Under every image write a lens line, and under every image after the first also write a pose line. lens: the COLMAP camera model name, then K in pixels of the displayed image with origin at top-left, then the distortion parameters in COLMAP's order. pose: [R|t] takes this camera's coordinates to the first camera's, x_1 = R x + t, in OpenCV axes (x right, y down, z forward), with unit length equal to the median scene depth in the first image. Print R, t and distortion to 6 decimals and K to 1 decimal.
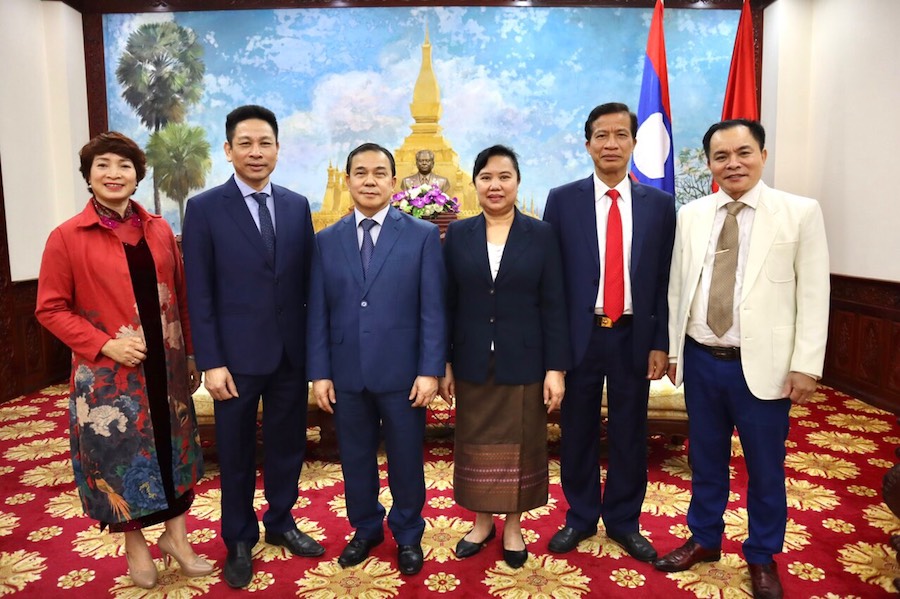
lens RADIAL K [[872.2, 0, 450.0], [0, 872.2, 299.5], [0, 0, 1]] dist [-0.075962, 0.080273]
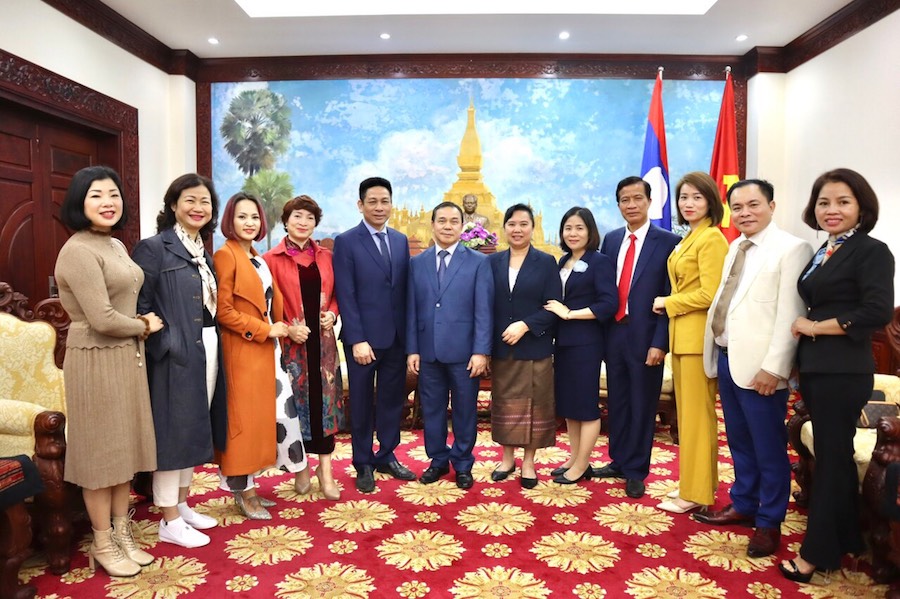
lens RADIAL K [[872.2, 0, 450.0], [0, 872.2, 299.5], [0, 0, 1]] dist [-0.075962, 0.080273]
pose [[0.999541, 0.011701, -0.027943, -0.019459], [-0.012635, 0.999360, -0.033473, 0.019279], [0.027533, 0.033811, 0.999049, -0.226799]]
